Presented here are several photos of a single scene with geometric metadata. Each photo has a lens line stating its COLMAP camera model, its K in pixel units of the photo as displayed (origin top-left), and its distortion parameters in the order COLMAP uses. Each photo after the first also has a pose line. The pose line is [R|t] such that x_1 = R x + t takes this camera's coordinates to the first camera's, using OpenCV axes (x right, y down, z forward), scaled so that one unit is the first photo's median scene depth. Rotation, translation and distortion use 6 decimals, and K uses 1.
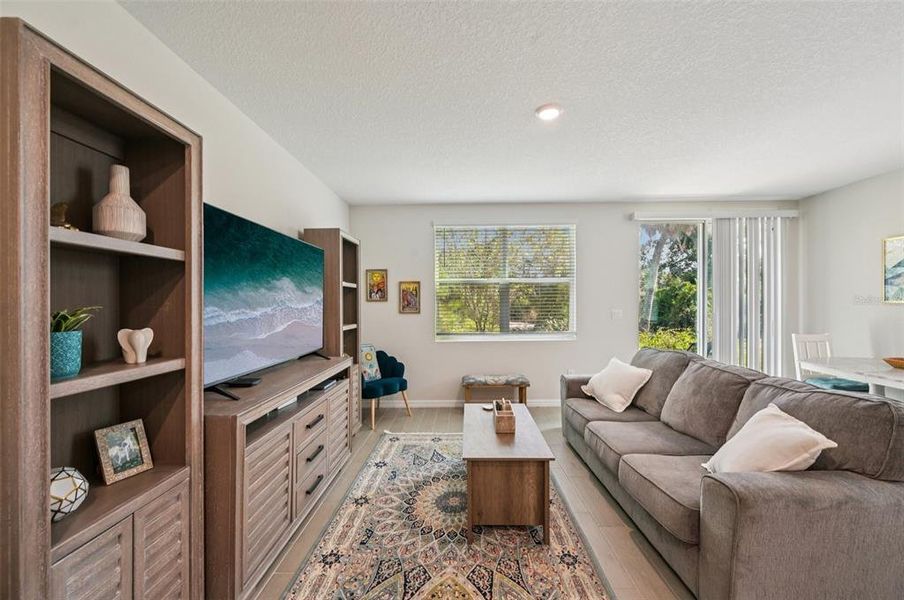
lens RADIAL K [[359.7, 0, 457.3], [0, 359.7, 304.1], [0, 0, 1]] dist [0.000681, 0.000109]
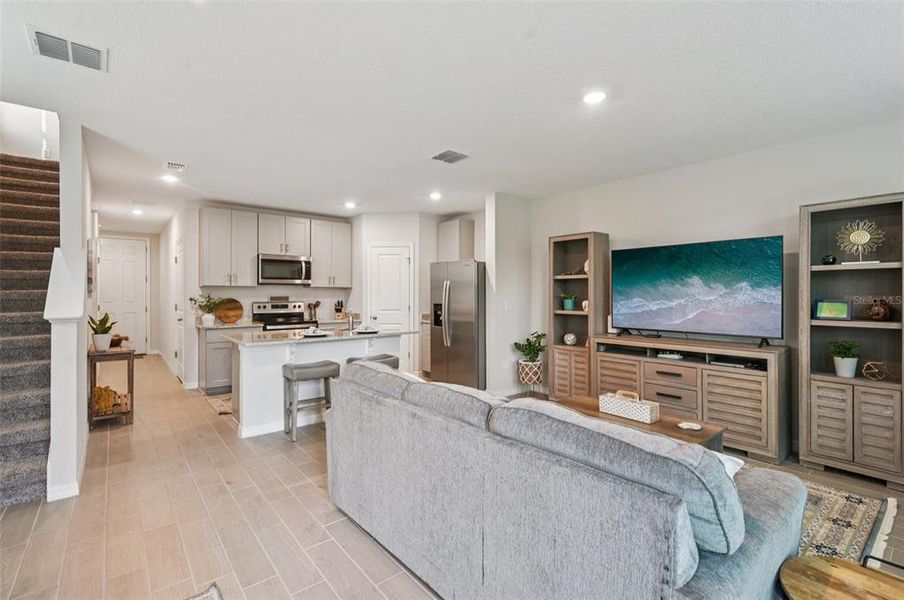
lens RADIAL K [[411.6, 0, 451.3], [0, 411.6, 296.9], [0, 0, 1]] dist [-0.003626, -0.000455]
pose [[-0.765879, 0.015306, -0.642803, 1.449815], [0.006956, 0.999855, 0.015519, -0.017875], [0.642948, 0.007414, -0.765874, 1.848731]]
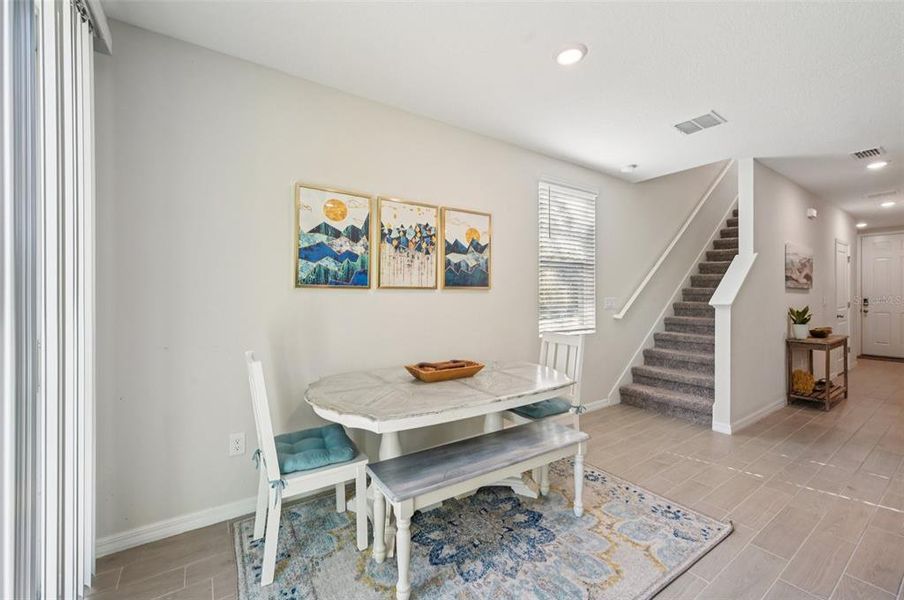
lens RADIAL K [[363.3, 0, 454.3], [0, 363.3, 292.7], [0, 0, 1]] dist [-0.000655, -0.000022]
pose [[-0.569787, 0.010658, 0.821723, 0.912487], [0.004575, 0.999942, -0.009798, 0.016470], [-0.821779, -0.001823, -0.569803, 1.966031]]
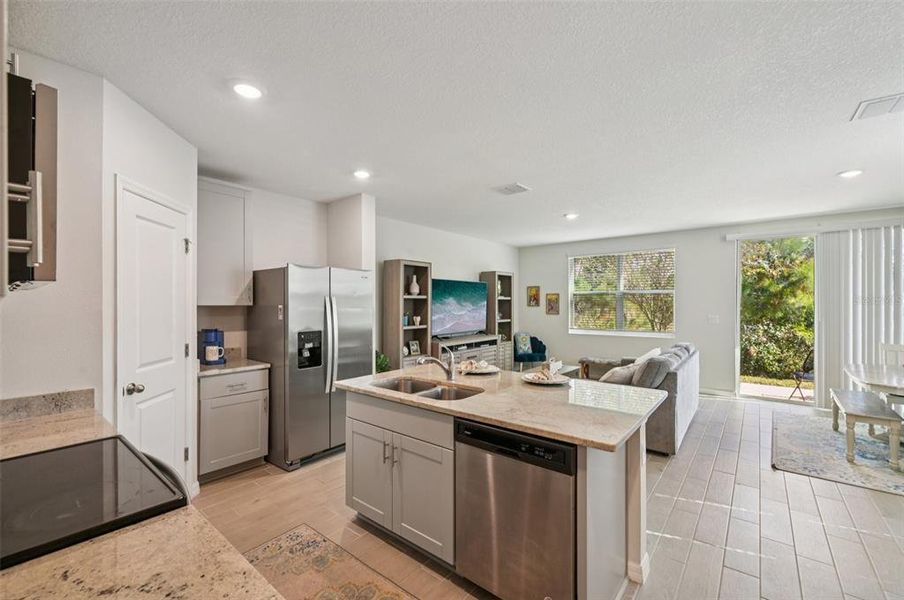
lens RADIAL K [[380.7, 0, 454.2], [0, 380.7, 304.0], [0, 0, 1]] dist [-0.001000, -0.000129]
pose [[0.785610, 0.009173, -0.618654, 1.211142], [-0.005806, 0.999955, 0.007454, -0.061822], [0.618695, -0.002264, 0.785628, -1.222050]]
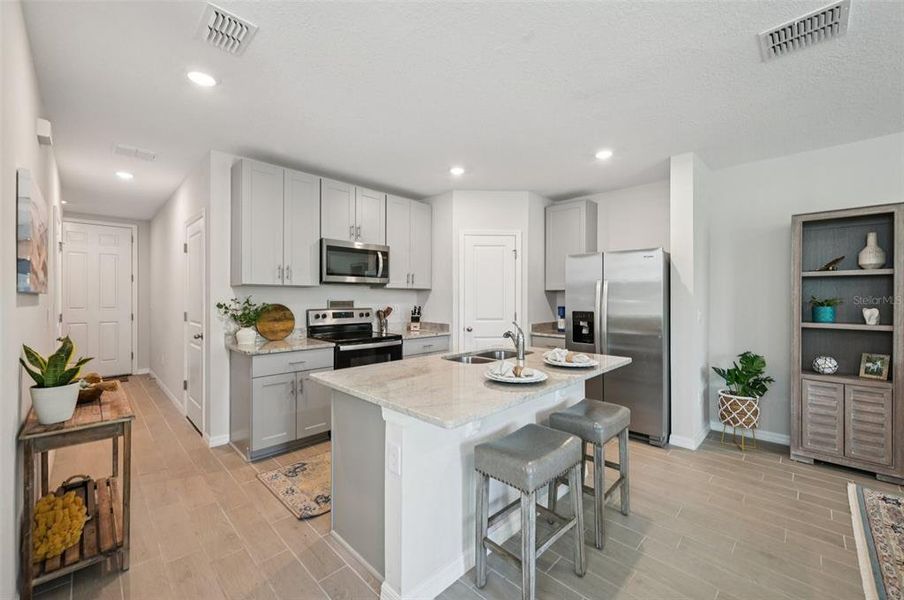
lens RADIAL K [[362.0, 0, 452.0], [0, 362.0, 300.0], [0, 0, 1]] dist [0.000514, 0.000376]
pose [[-0.696149, 0.014266, -0.717755, 1.433503], [0.004130, 0.999866, 0.015868, -0.015321], [0.717885, 0.008083, -0.696115, 0.431243]]
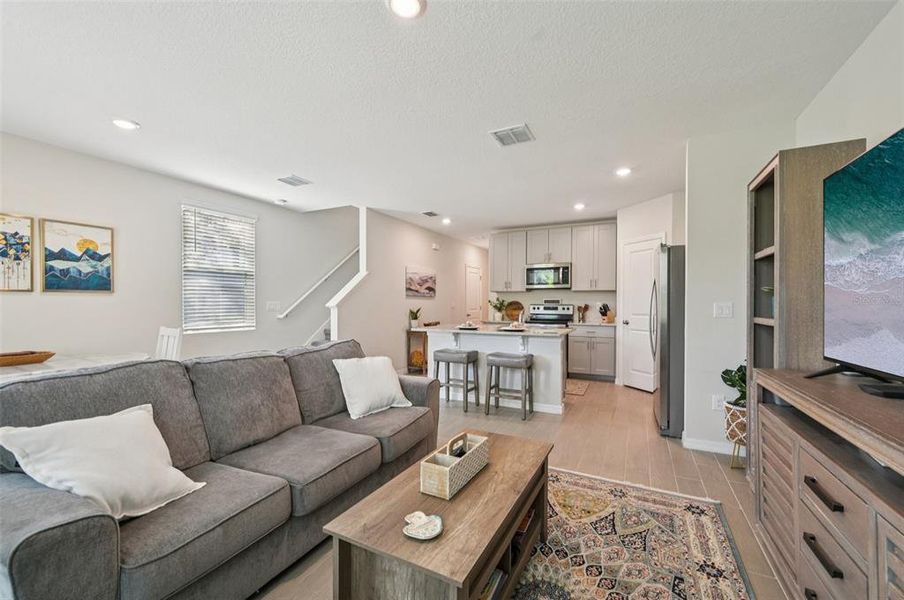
lens RADIAL K [[363.0, 0, 455.9], [0, 363.0, 304.8], [0, 0, 1]] dist [-0.000366, -0.000022]
pose [[-0.899722, 0.005303, 0.436431, -0.162594], [0.006564, 0.999978, 0.001381, 0.052876], [-0.436414, 0.004107, -0.899737, 1.839172]]
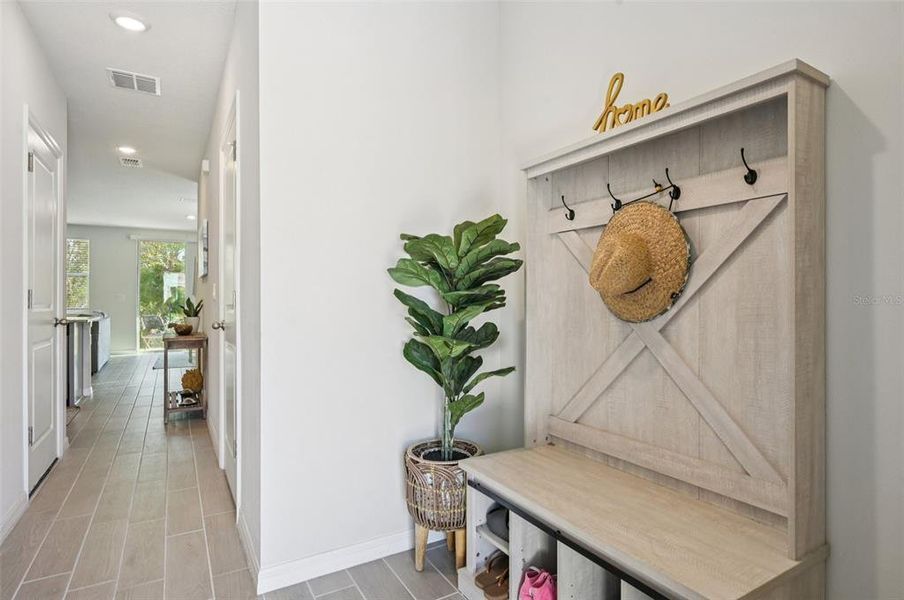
lens RADIAL K [[472.7, 0, 452.0], [0, 472.7, 300.0], [0, 0, 1]] dist [-0.001924, -0.000239]
pose [[0.854930, 0.009636, 0.518654, 1.350358], [-0.007614, 0.999953, -0.006027, 0.091530], [-0.518688, 0.001203, 0.854963, -3.422740]]
